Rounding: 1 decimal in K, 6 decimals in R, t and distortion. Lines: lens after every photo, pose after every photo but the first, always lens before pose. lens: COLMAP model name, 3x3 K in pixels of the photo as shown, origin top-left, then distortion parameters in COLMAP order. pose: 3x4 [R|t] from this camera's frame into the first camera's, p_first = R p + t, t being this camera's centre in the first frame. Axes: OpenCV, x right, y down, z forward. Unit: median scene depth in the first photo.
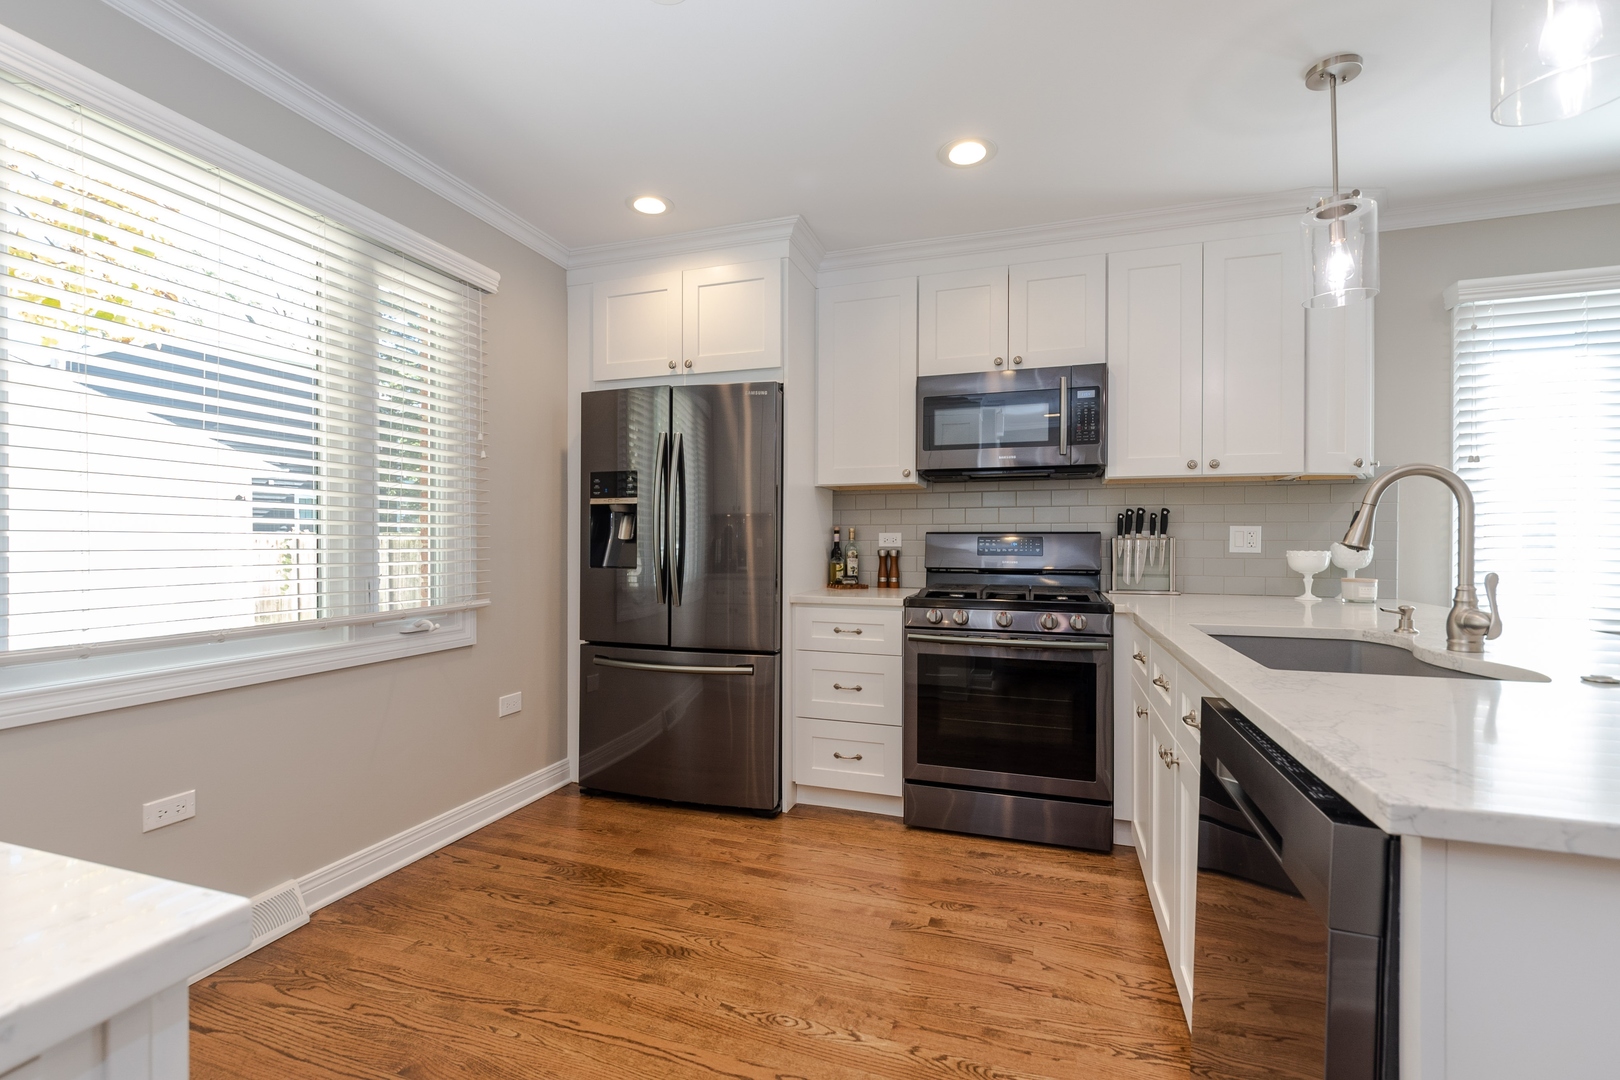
lens RADIAL K [[738.4, 0, 810.0], [0, 738.4, 540.0], [0, 0, 1]] dist [-0.001652, -0.000285]
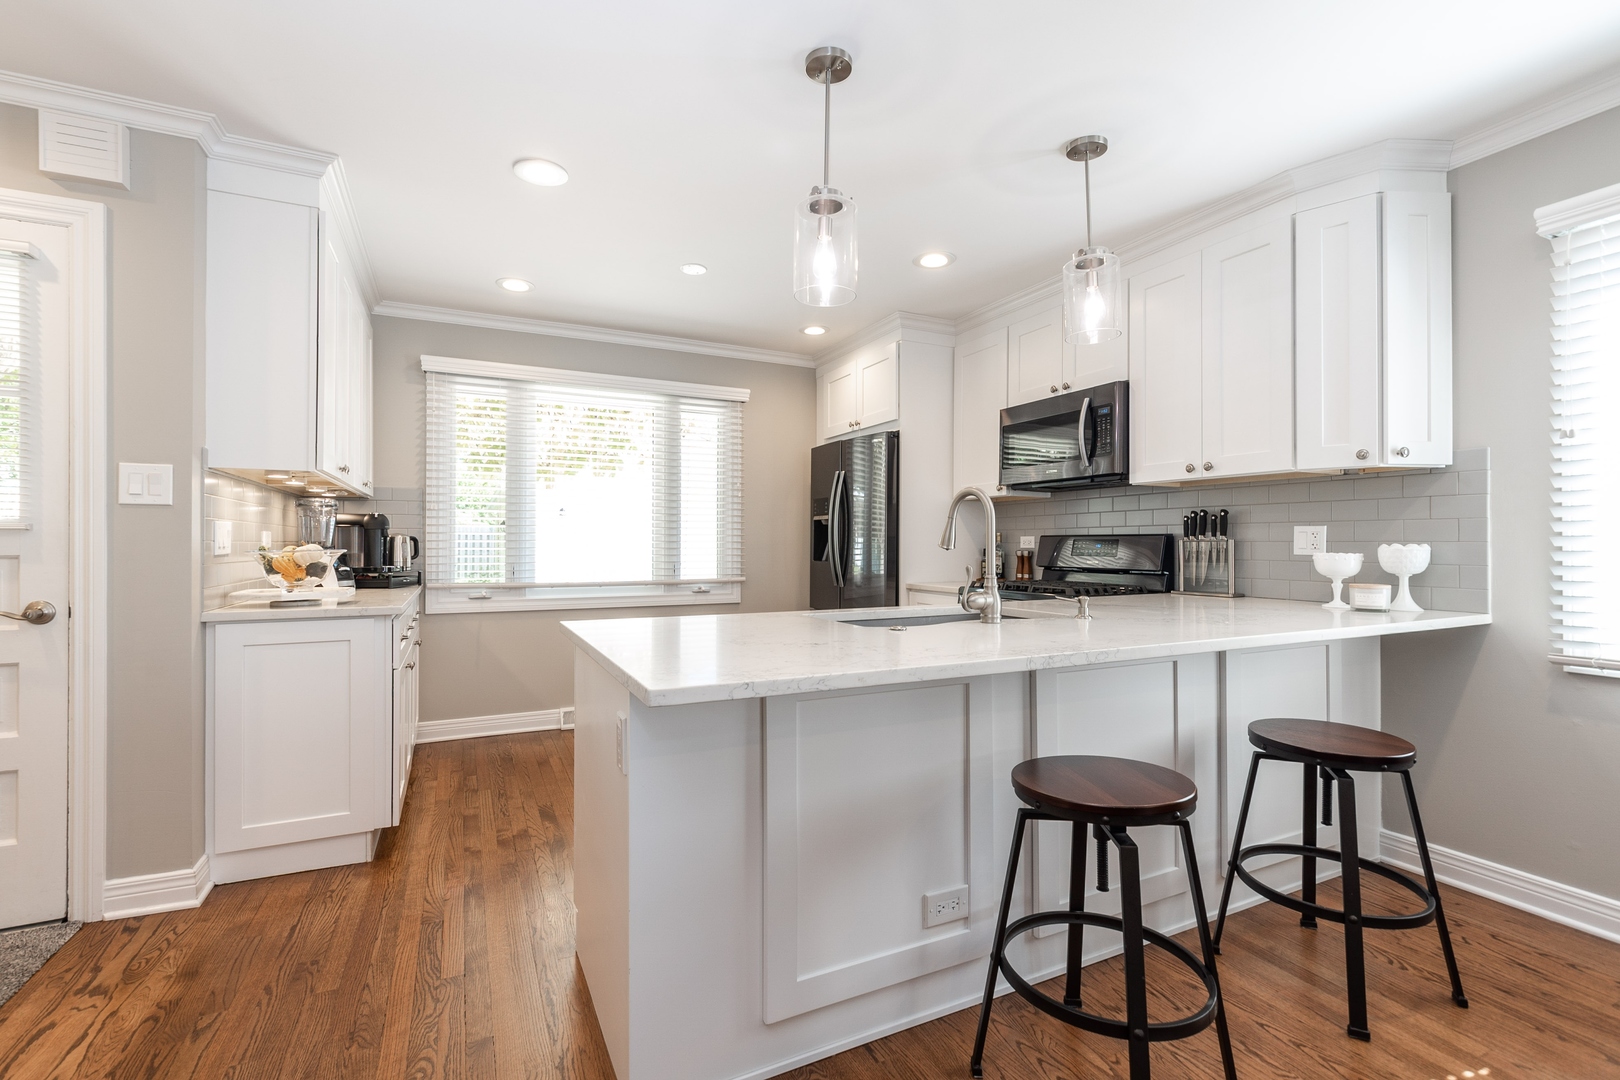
lens RADIAL K [[719.8, 0, 810.0], [0, 719.8, 540.0], [0, 0, 1]] dist [-0.003784, -0.000108]
pose [[0.697965, -0.004536, -0.716118, 0.820885], [-0.001797, 0.999966, -0.008085, 0.006510], [0.716130, 0.006930, 0.697933, -0.073296]]
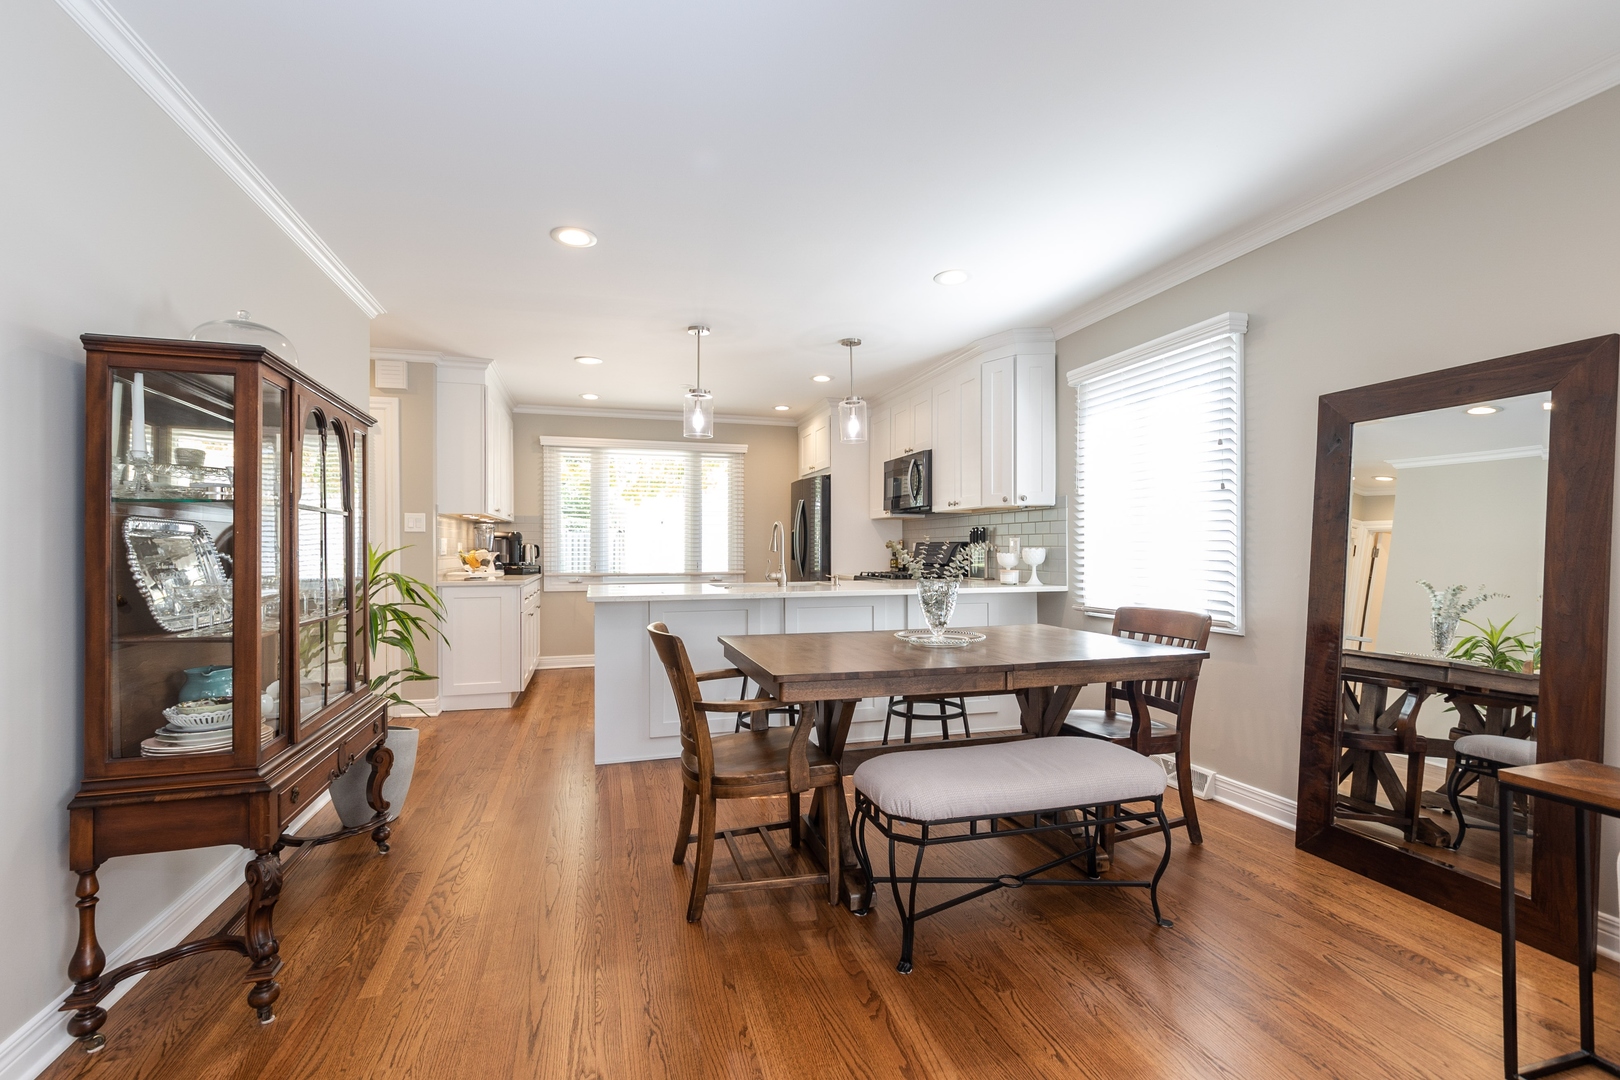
lens RADIAL K [[704.6, 0, 807.1], [0, 704.6, 549.8], [0, 0, 1]] dist [0.000302, -0.000064]
pose [[0.571510, -0.000267, -0.820595, 1.617339], [0.000656, 1.000000, 0.000131, 0.006171], [0.820595, -0.000614, 0.571510, -0.228072]]
